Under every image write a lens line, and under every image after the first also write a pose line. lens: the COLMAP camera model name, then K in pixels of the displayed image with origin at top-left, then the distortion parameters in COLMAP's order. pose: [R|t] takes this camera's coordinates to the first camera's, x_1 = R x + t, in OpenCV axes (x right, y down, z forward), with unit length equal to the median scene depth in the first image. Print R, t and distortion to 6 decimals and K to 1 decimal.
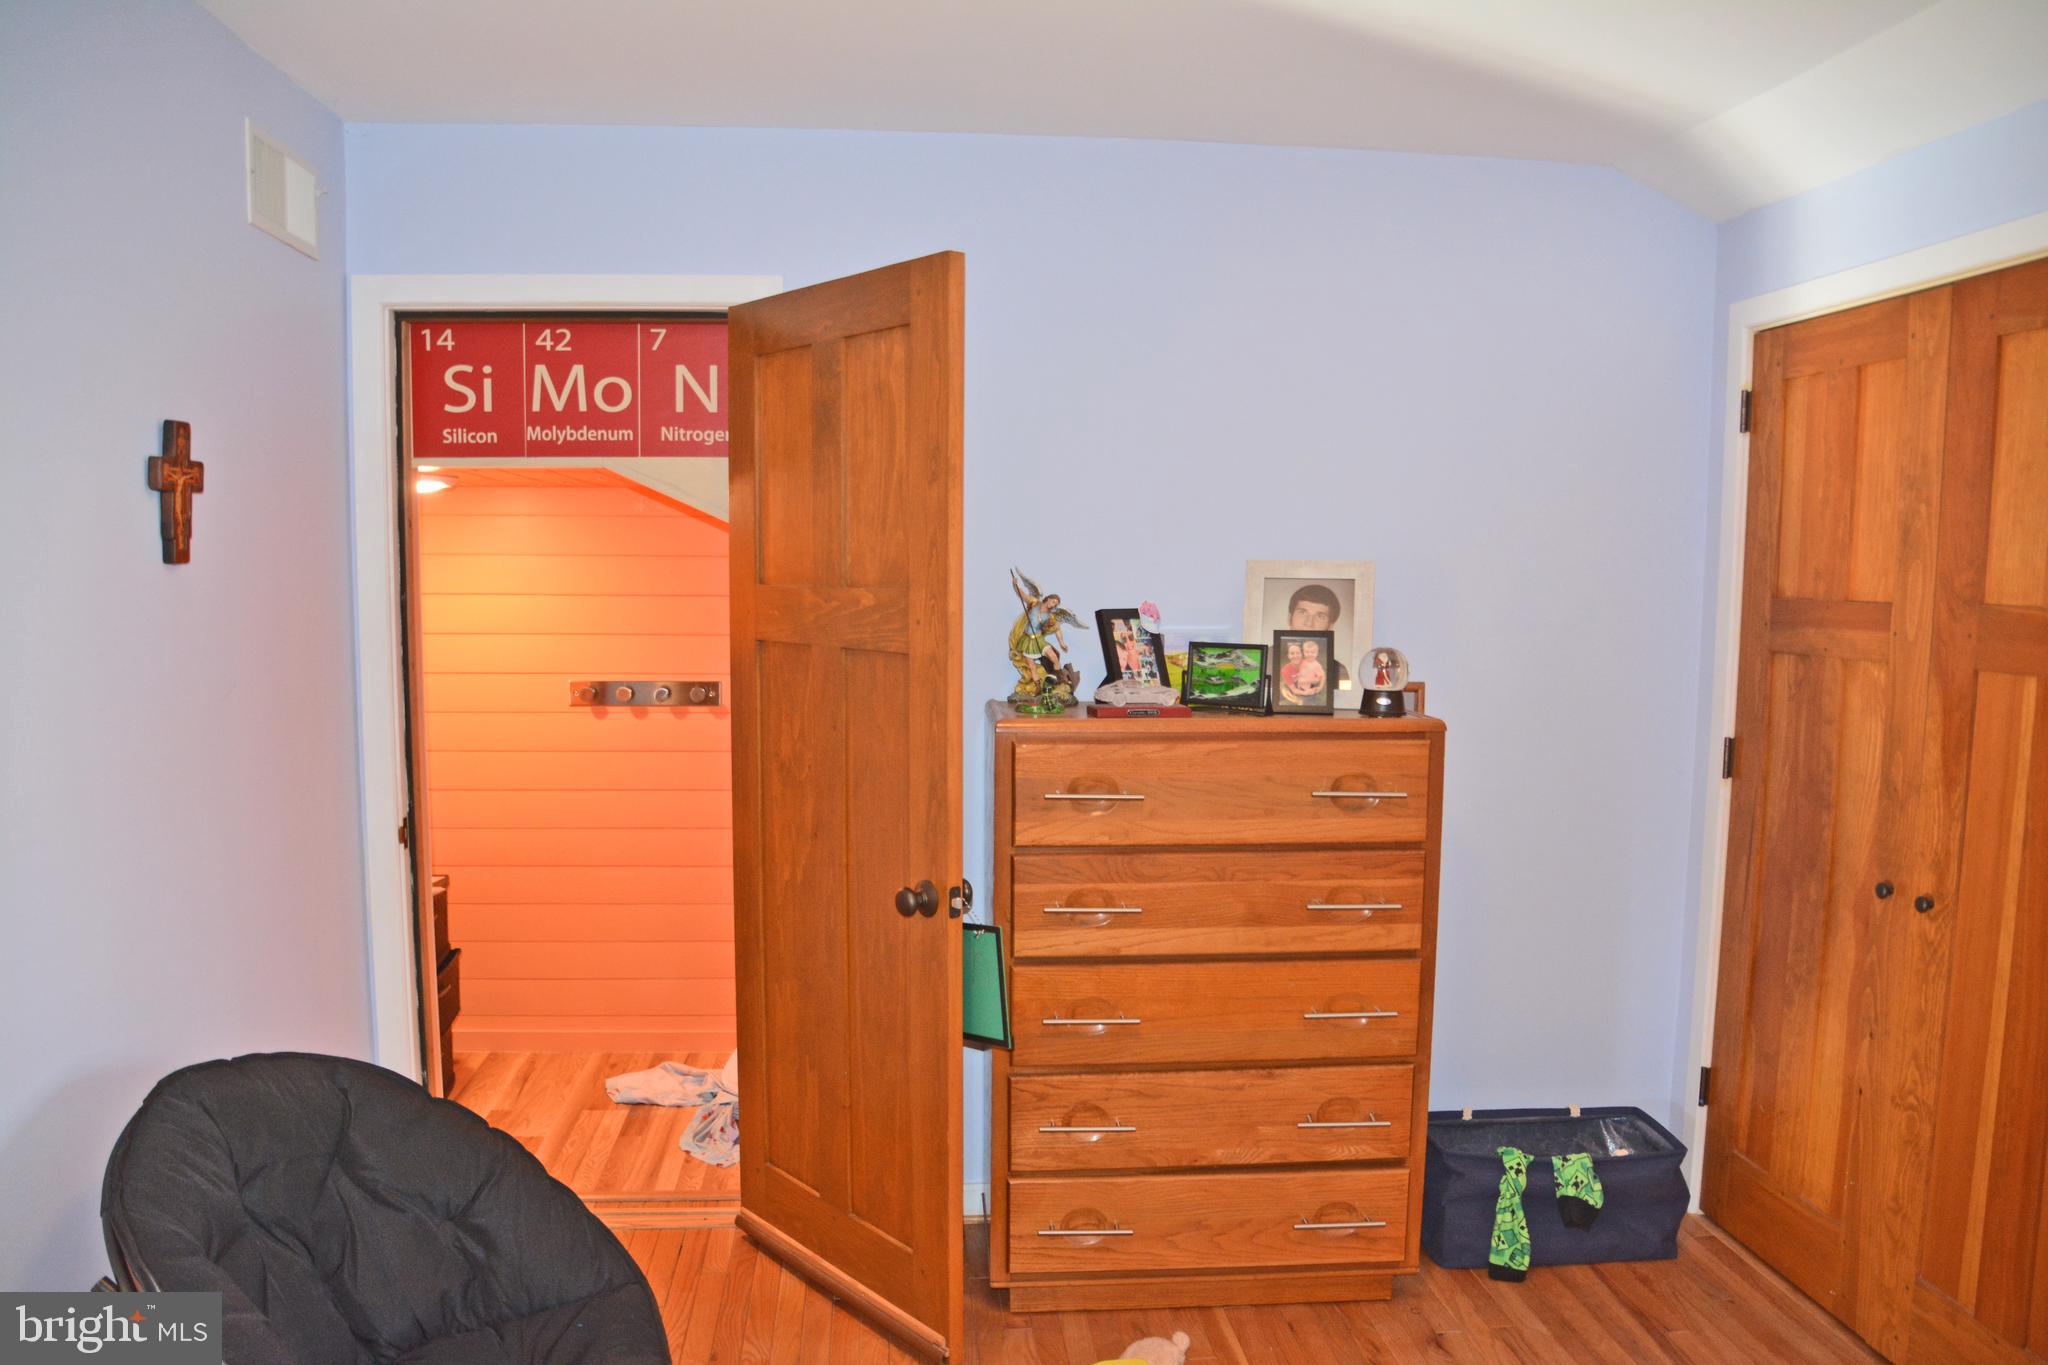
lens RADIAL K [[1456.1, 0, 1003.0], [0, 1456.1, 701.7], [0, 0, 1]] dist [-0.128007, 0.075895]
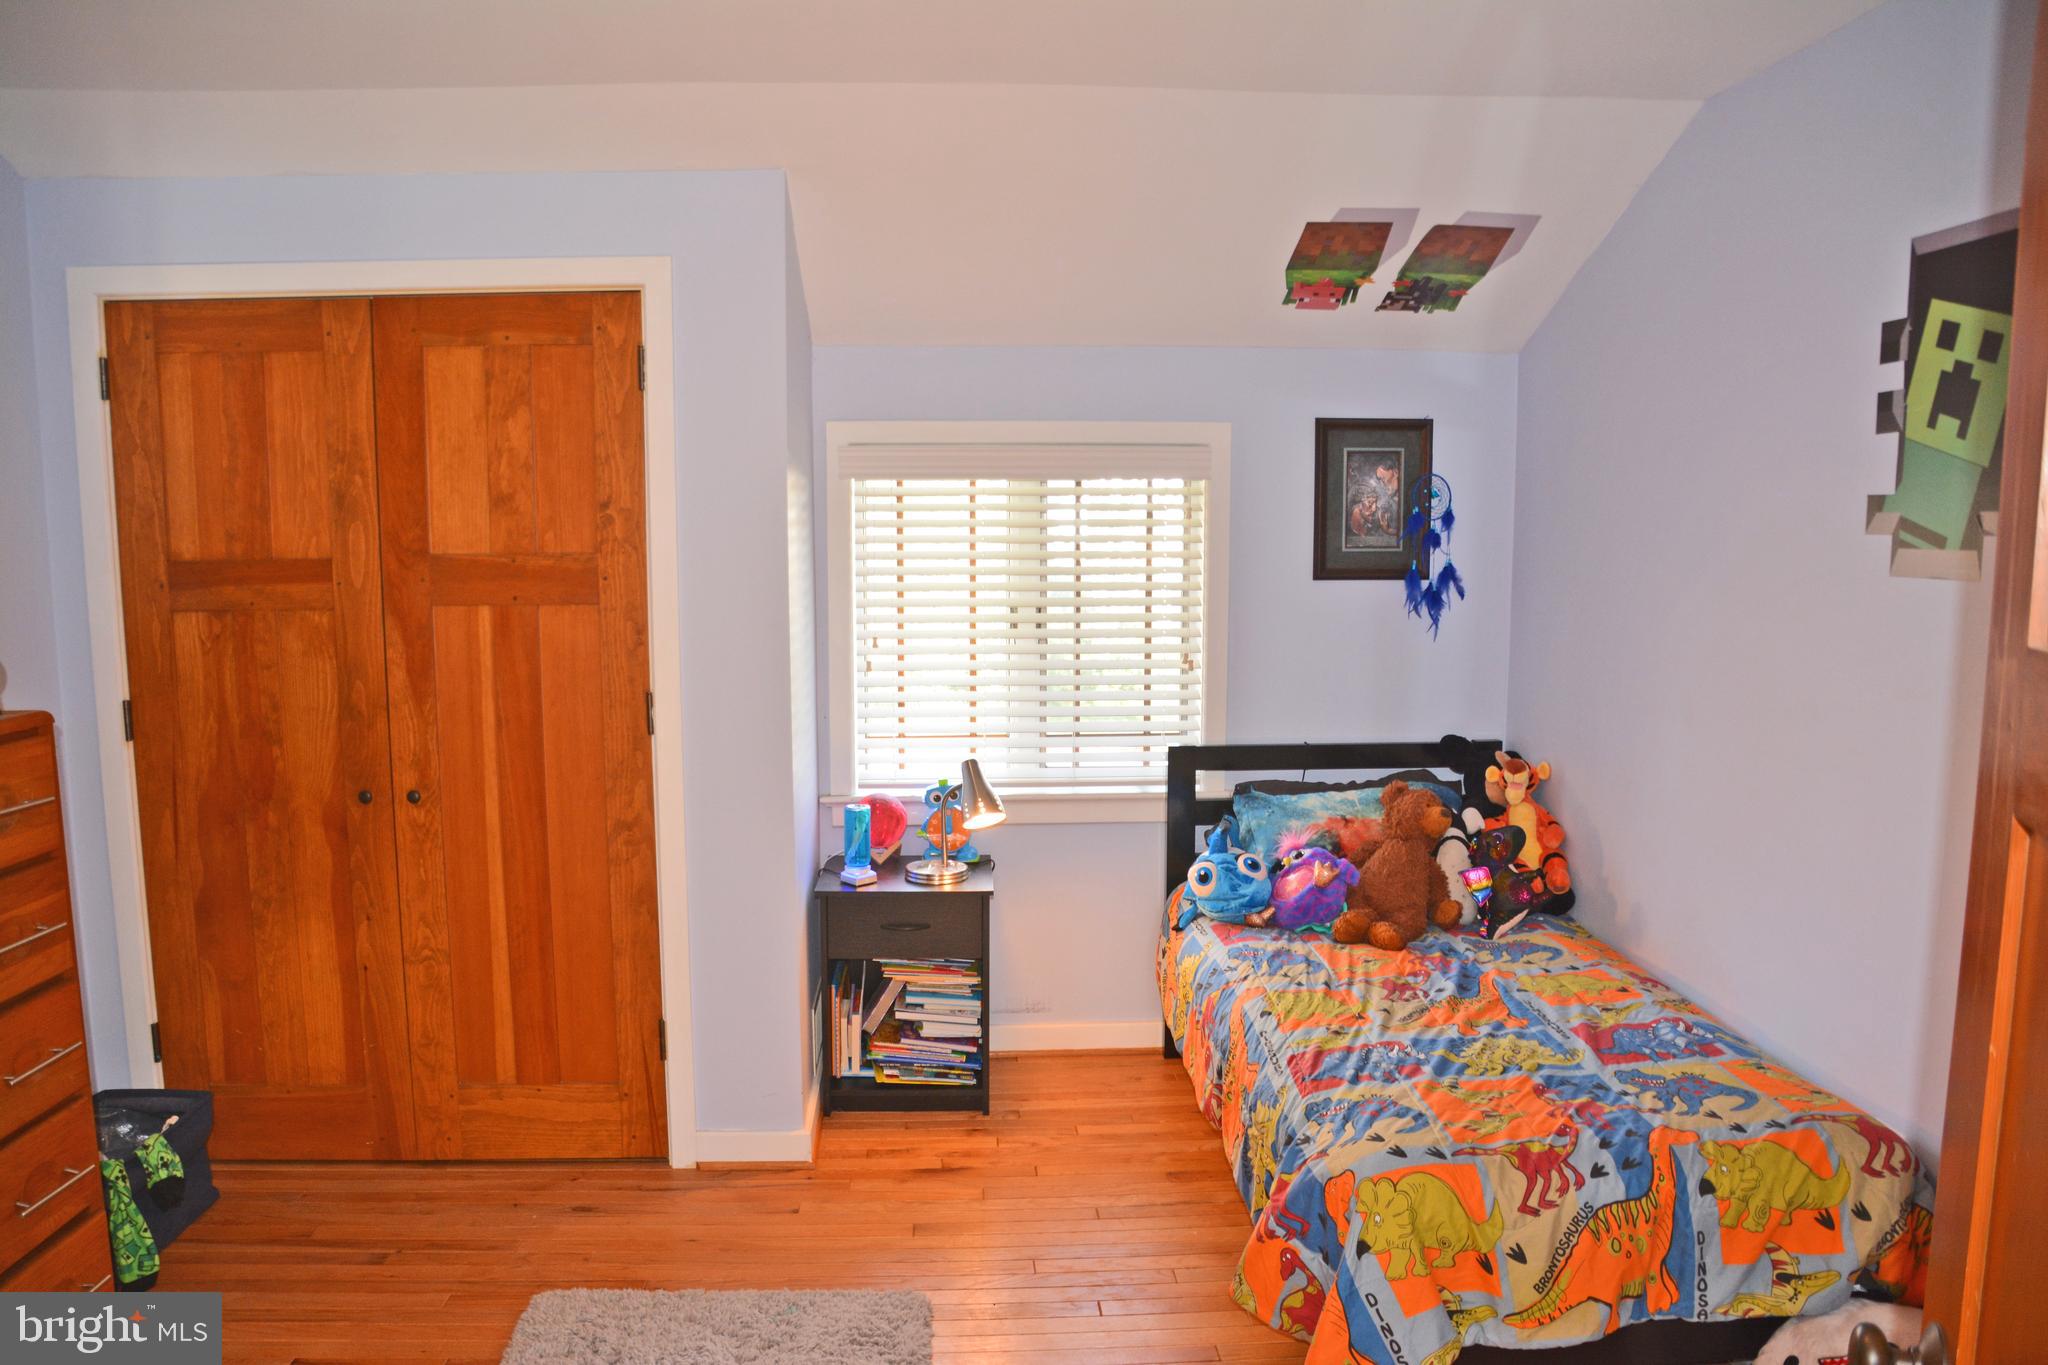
lens RADIAL K [[1456.1, 0, 1006.6], [0, 1456.1, 694.9], [0, 0, 1]] dist [-0.128007, 0.075895]
pose [[0.044493, -0.126111, 0.991018, -0.521663], [0.102001, 0.987389, 0.121070, -0.041314], [-0.993789, 0.095698, 0.056795, 0.356486]]
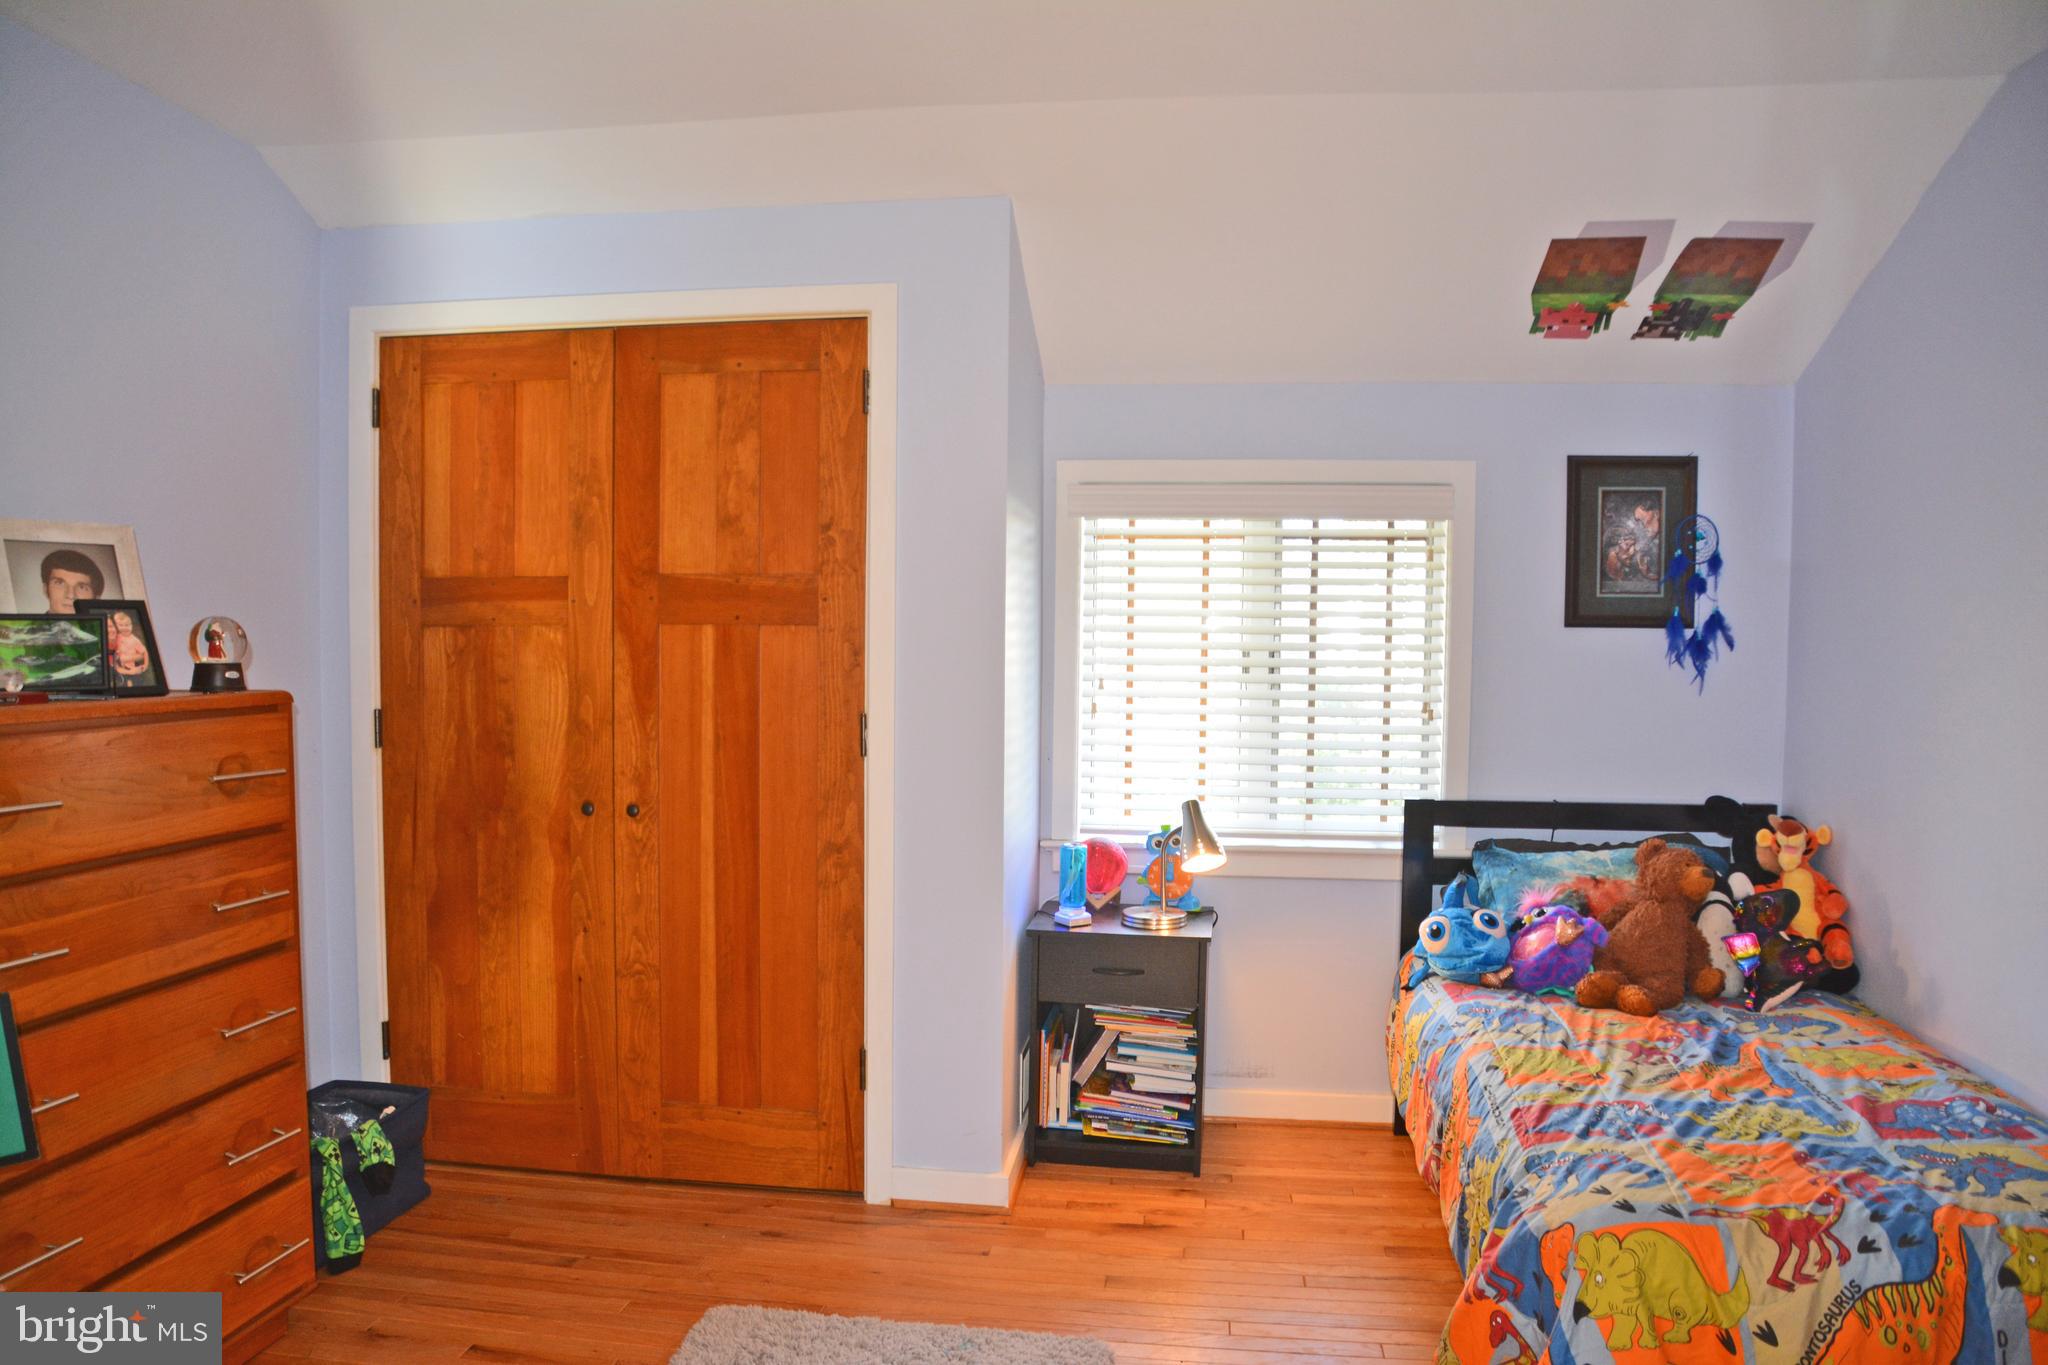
lens RADIAL K [[1456.1, 0, 1007.6], [0, 1456.1, 703.9], [0, 0, 1]] dist [-0.128007, 0.075895]
pose [[0.229388, -0.052971, 0.971893, -0.489440], [0.089262, 0.995455, 0.033188, 0.032123], [-0.969233, 0.079140, 0.233074, 0.322982]]
